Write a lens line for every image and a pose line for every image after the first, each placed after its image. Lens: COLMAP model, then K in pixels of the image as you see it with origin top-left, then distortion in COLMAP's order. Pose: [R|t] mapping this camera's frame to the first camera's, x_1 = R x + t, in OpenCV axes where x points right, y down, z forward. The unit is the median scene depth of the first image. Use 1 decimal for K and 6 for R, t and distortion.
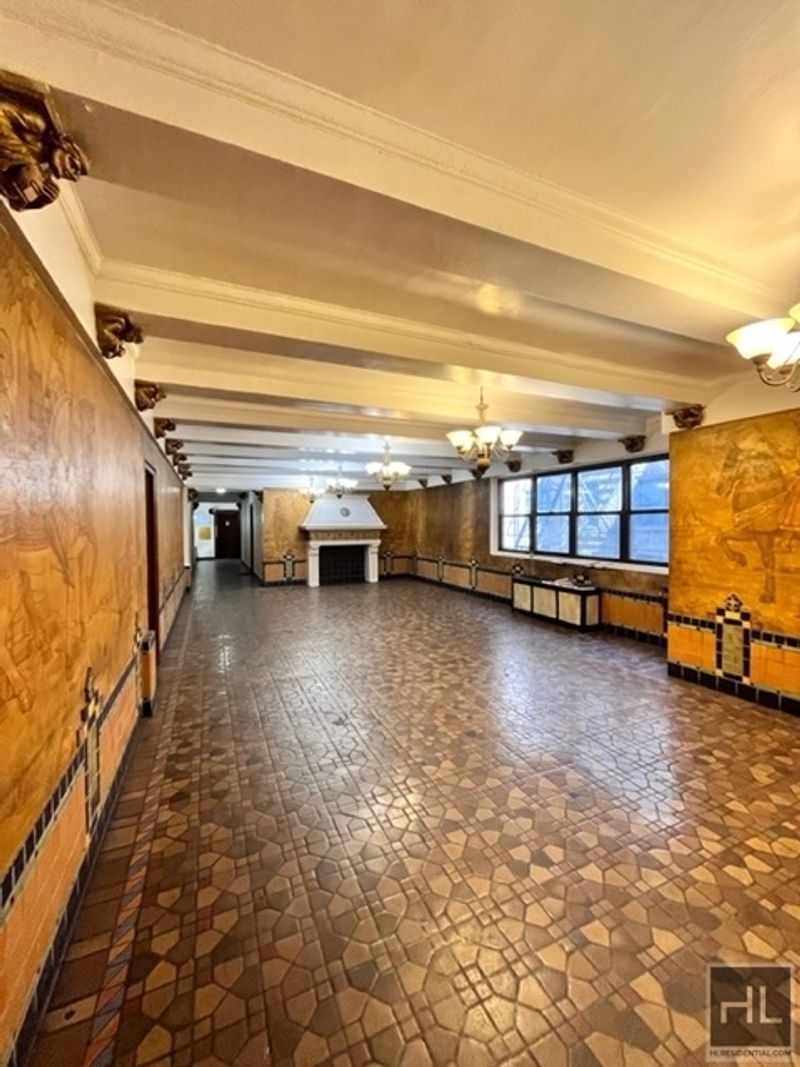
lens RADIAL K [[428.5, 0, 397.9], [0, 428.5, 531.9], [0, 0, 1]] dist [0.001131, 0.000124]
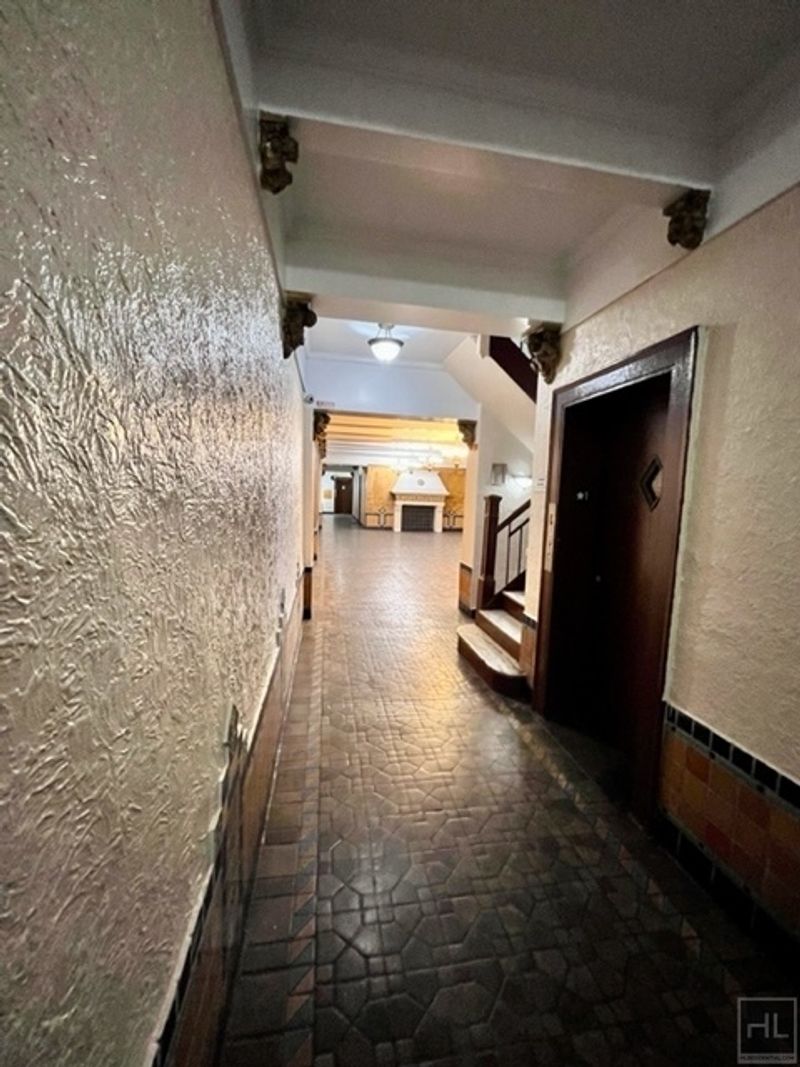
lens RADIAL K [[428.5, 0, 400.7], [0, 428.5, 531.3], [0, 0, 1]] dist [0.001131, 0.000124]
pose [[0.969792, 0.066190, -0.234780, 0.159252], [-0.050049, 0.995997, 0.074060, 0.014132], [0.238742, -0.060072, 0.969223, -0.427150]]
